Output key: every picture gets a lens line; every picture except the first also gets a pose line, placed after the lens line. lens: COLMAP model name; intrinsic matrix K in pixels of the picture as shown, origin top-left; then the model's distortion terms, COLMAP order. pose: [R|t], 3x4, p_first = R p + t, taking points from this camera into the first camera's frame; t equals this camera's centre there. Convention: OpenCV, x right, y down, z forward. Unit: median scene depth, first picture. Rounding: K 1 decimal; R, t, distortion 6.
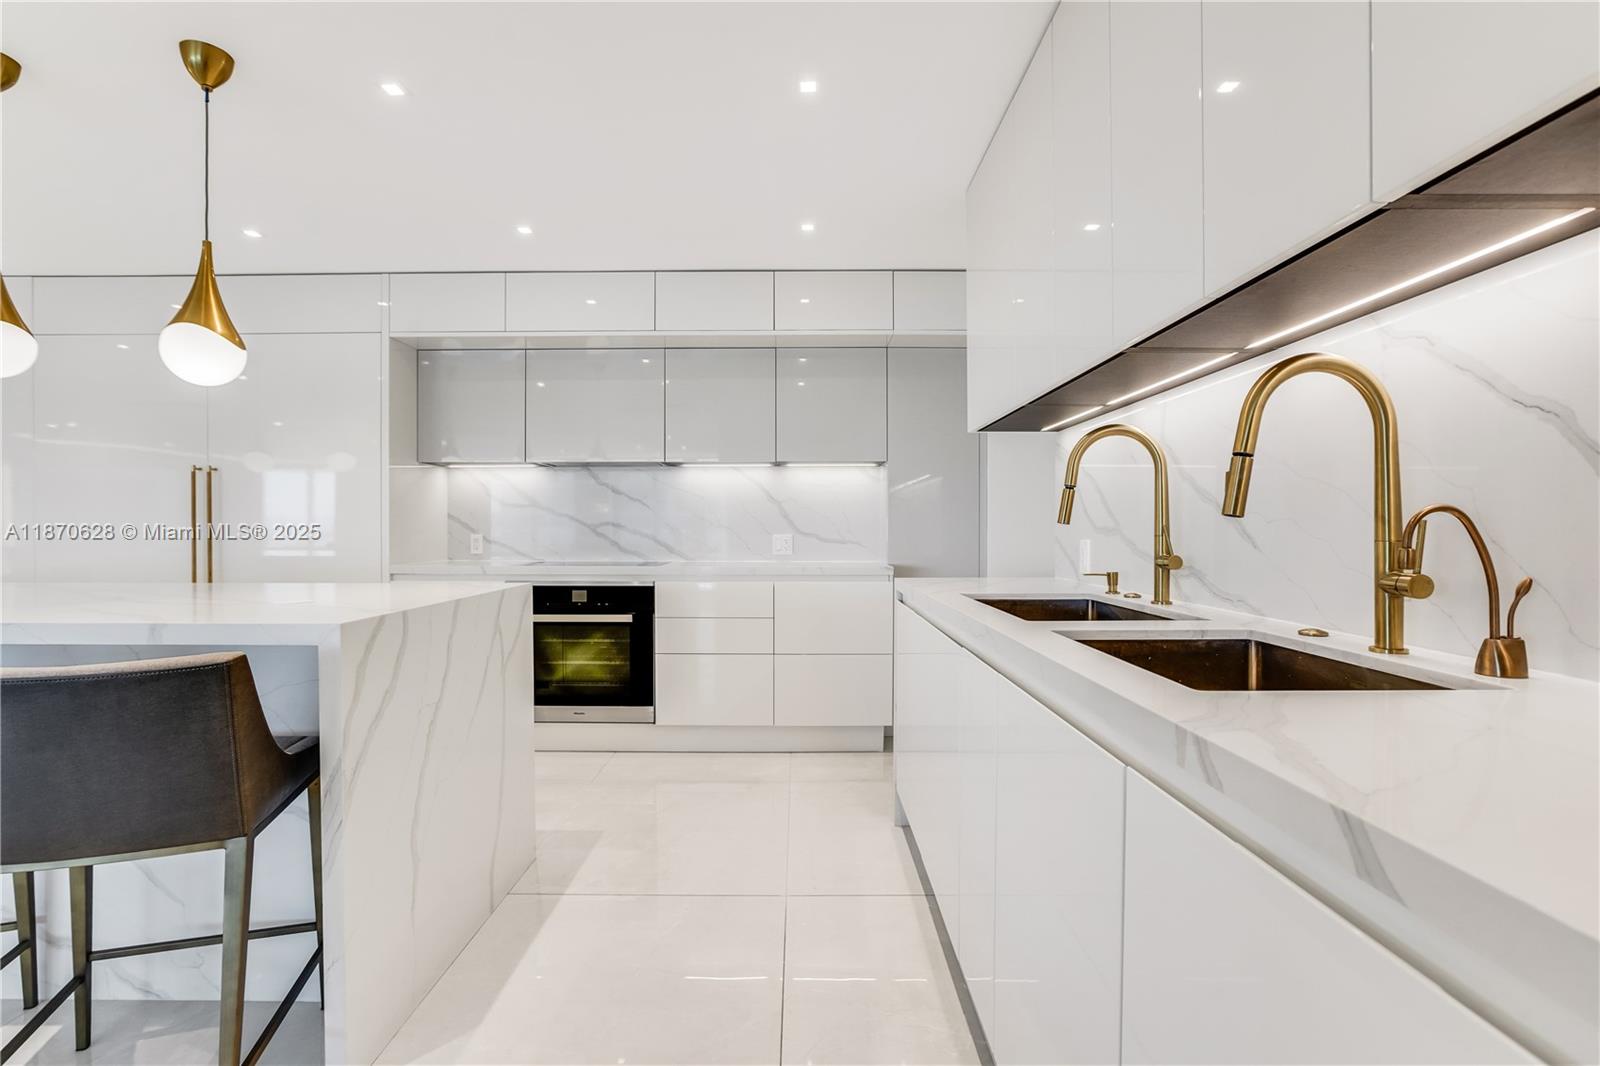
lens RADIAL K [[735.8, 0, 765.9], [0, 735.8, 531.7], [0, 0, 1]] dist [-0.015815, 0.006545]
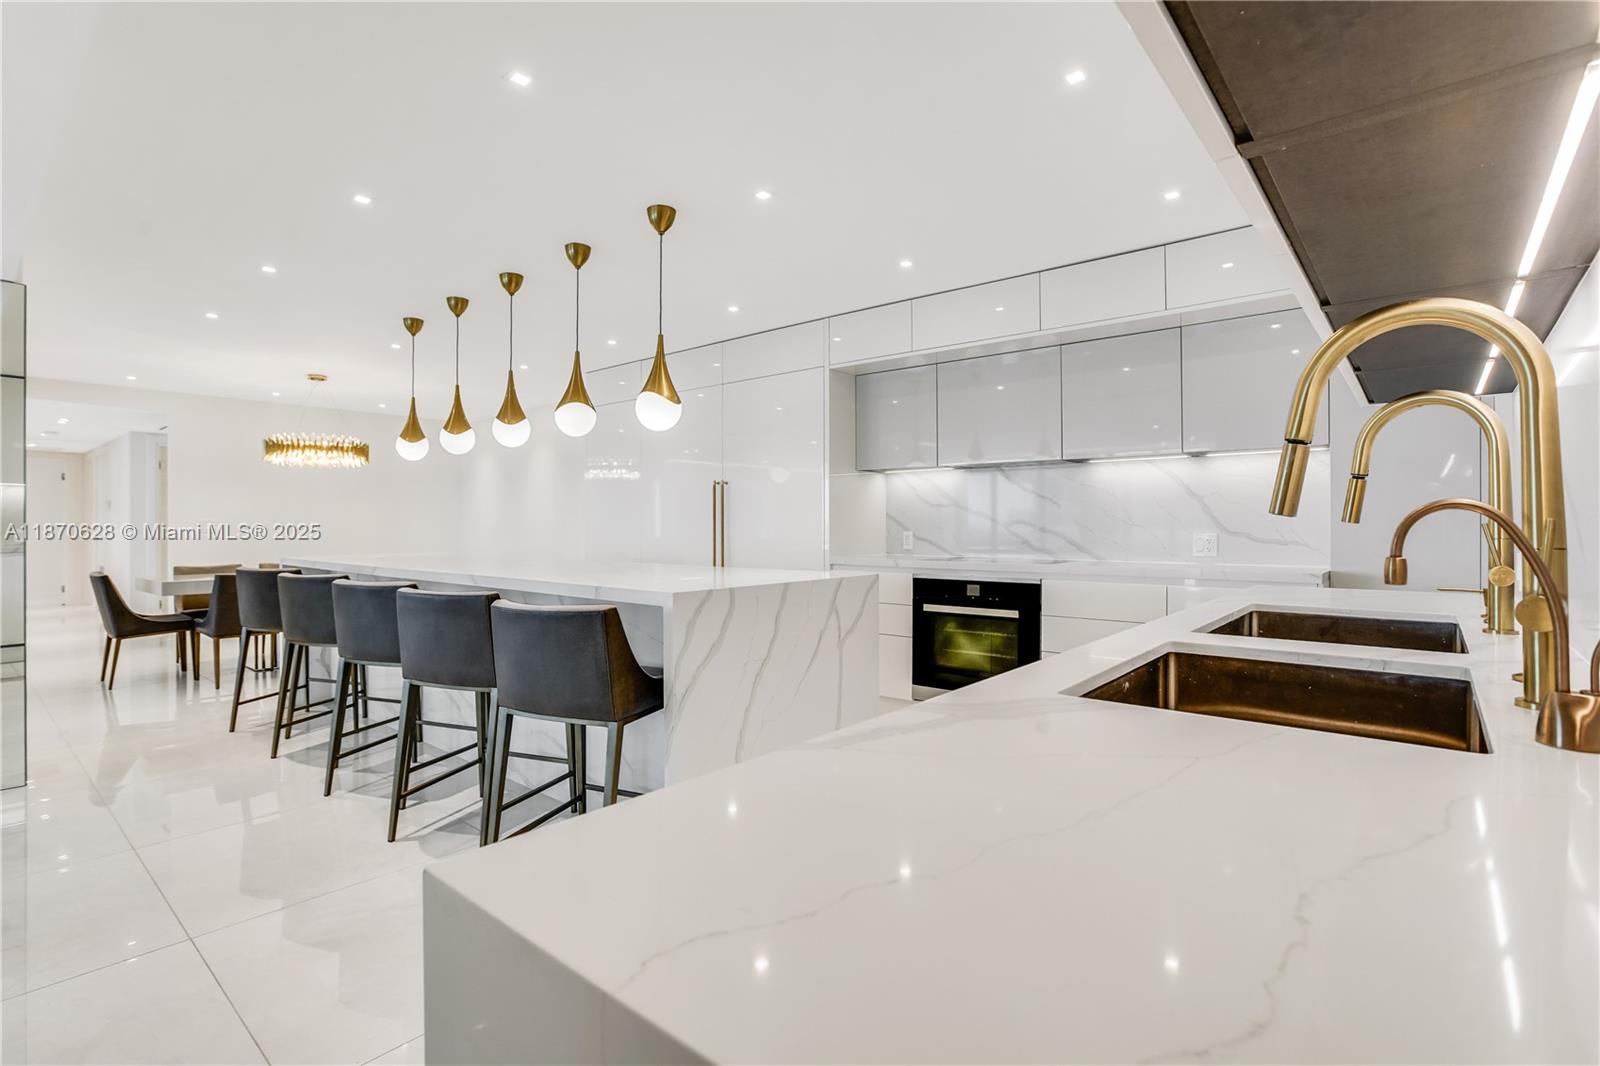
lens RADIAL K [[735.8, 0, 776.4], [0, 735.8, 522.2], [0, 0, 1]] dist [-0.015815, 0.006545]
pose [[0.770547, -0.003403, -0.637374, 0.366612], [-0.002143, 0.999966, -0.007930, -0.003119], [0.637380, 0.007477, 0.770514, -0.005956]]
